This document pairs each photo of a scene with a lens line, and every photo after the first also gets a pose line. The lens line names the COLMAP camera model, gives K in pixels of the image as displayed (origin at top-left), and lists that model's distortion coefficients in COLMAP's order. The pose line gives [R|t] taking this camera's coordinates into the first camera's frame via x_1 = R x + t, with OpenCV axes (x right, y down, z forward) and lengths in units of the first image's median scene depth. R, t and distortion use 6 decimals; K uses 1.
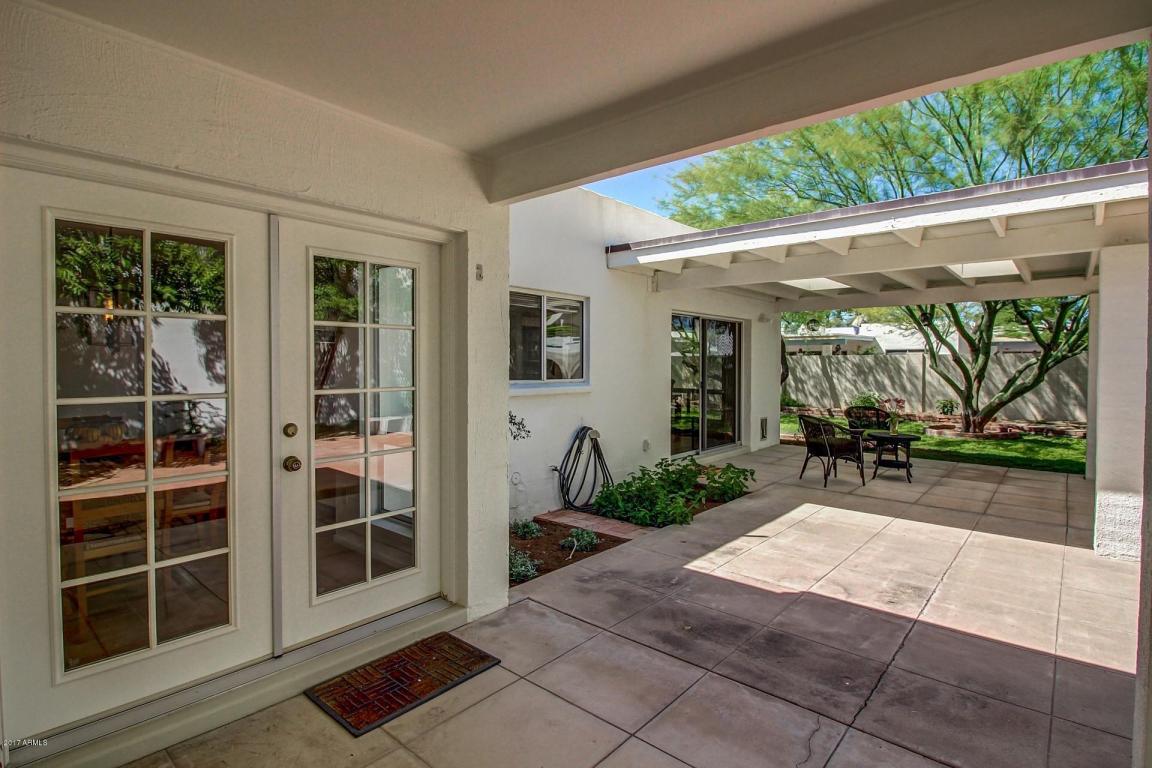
lens RADIAL K [[565.3, 0, 579.9], [0, 565.3, 374.5], [0, 0, 1]] dist [0.002415, -0.014547]
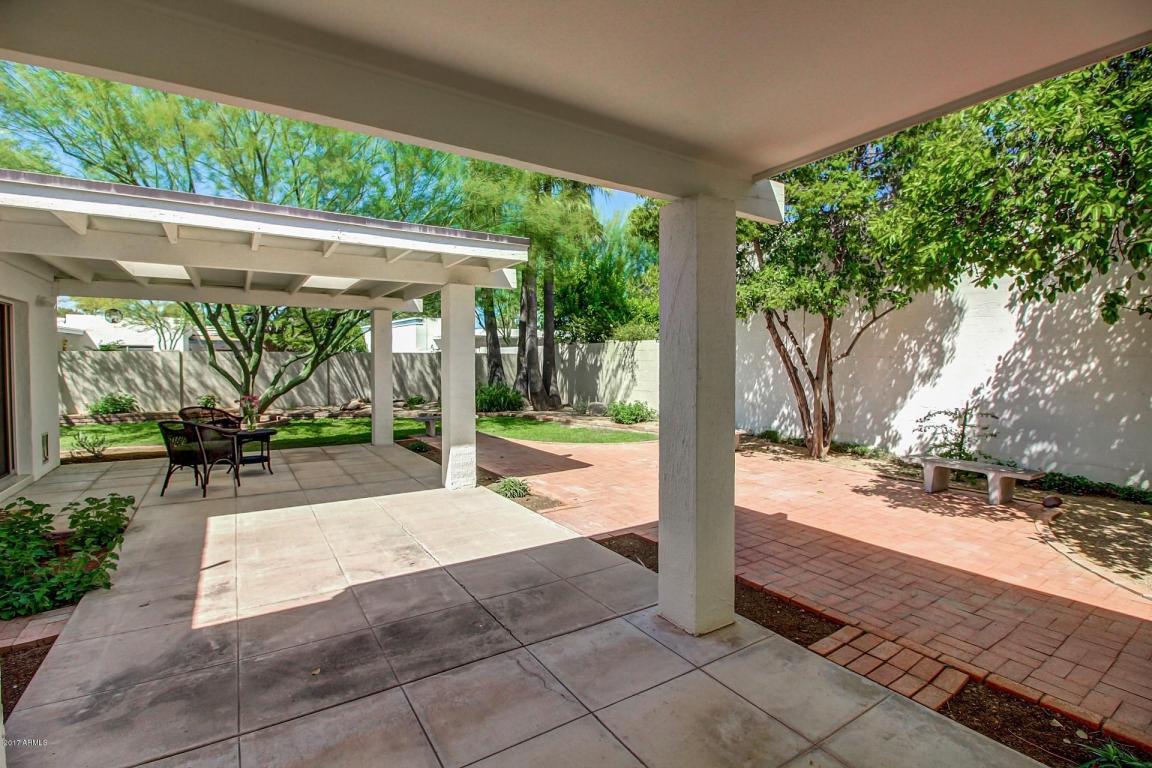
lens RADIAL K [[537.4, 0, 569.3], [0, 537.4, 374.1], [0, 0, 1]] dist [-0.002031, -0.013312]
pose [[0.281426, -0.027197, 0.959197, -0.368364], [0.019137, 0.999559, 0.022727, -0.012264], [-0.959392, 0.011961, 0.281822, 0.311474]]
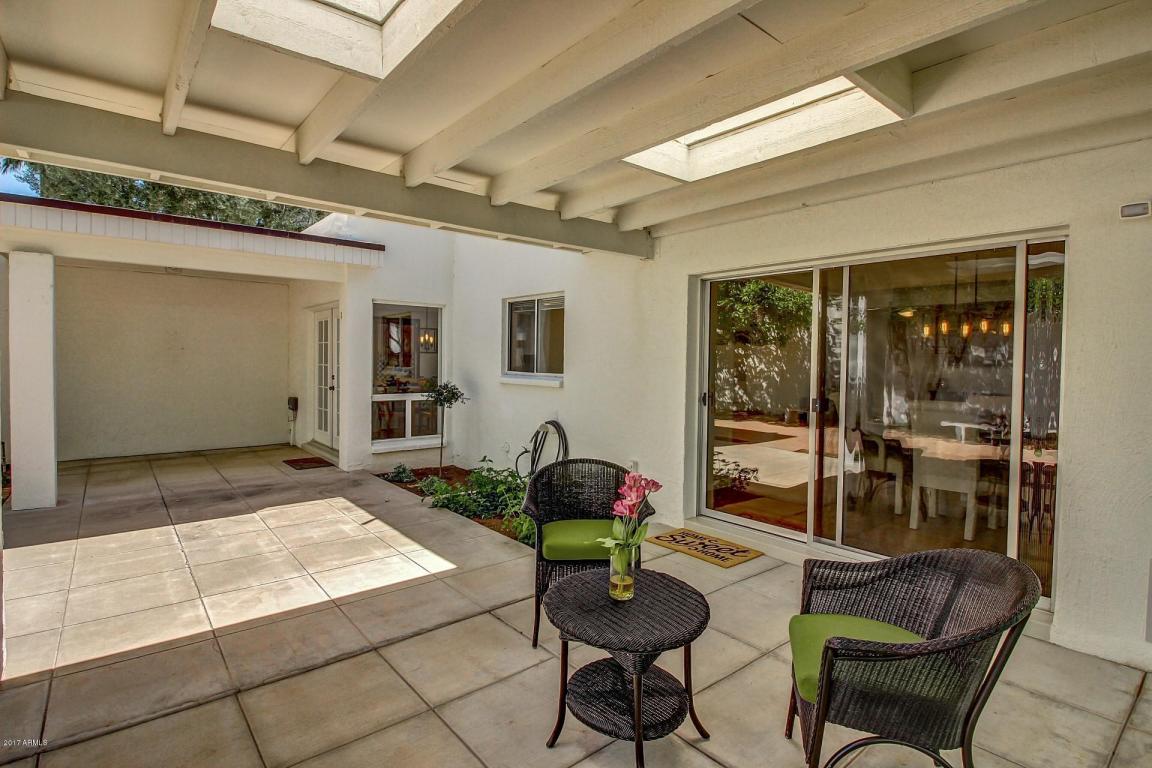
lens RADIAL K [[565.3, 0, 579.9], [0, 565.3, 374.5], [0, 0, 1]] dist [0.002415, -0.014547]
pose [[-0.151577, 0.022436, -0.988191, 1.518203], [-0.036728, 0.998924, 0.028313, -0.032249], [0.987763, 0.040586, -0.150590, 1.818777]]
